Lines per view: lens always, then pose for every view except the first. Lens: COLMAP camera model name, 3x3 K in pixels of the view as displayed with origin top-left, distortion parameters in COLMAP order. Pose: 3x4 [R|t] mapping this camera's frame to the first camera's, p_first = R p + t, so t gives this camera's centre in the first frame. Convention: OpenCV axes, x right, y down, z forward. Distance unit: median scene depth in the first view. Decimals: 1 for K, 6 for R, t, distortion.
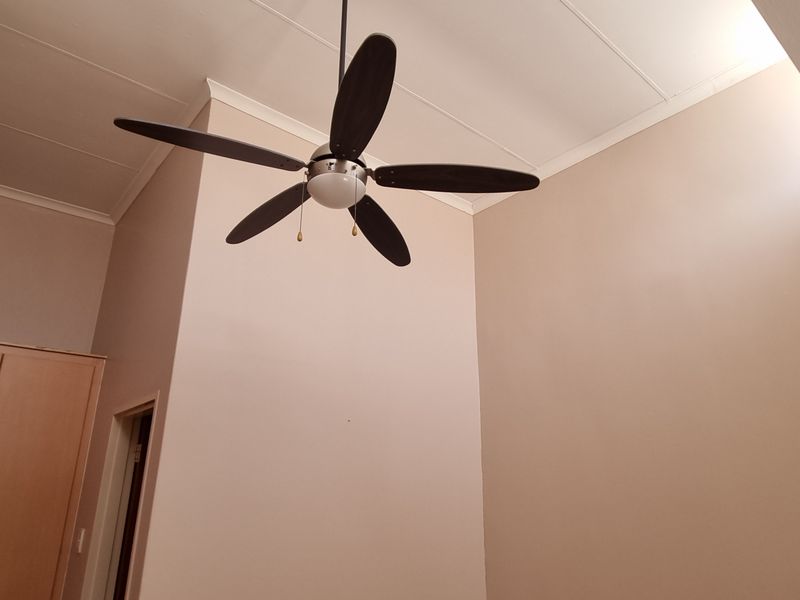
lens RADIAL K [[531.9, 0, 402.9], [0, 531.9, 298.6], [0, 0, 1]] dist [-0.006264, -0.002037]
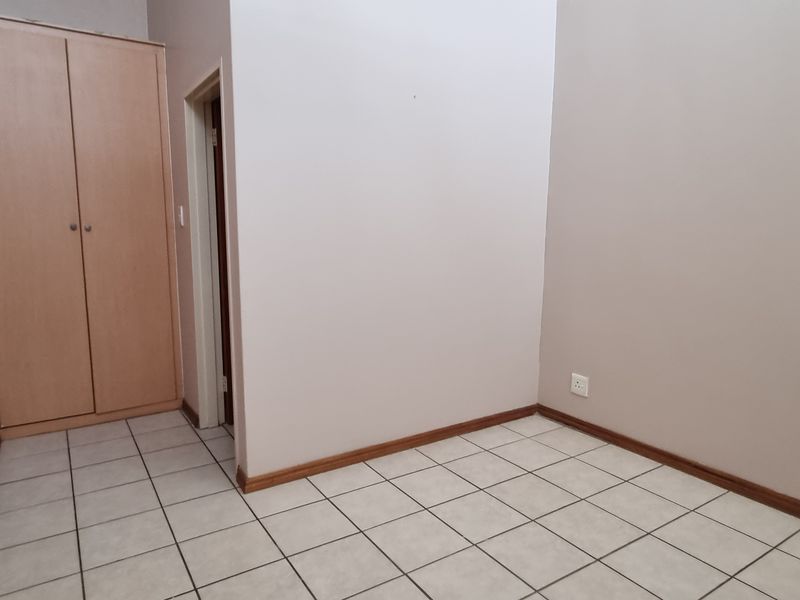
lens RADIAL K [[531.9, 0, 397.8], [0, 531.9, 299.3], [0, 0, 1]] dist [-0.006264, -0.002037]
pose [[0.991927, 0.021917, -0.124903, -0.002769], [0.038797, 0.885274, 0.463450, 0.103297], [0.120731, -0.464554, 0.877276, -0.023690]]
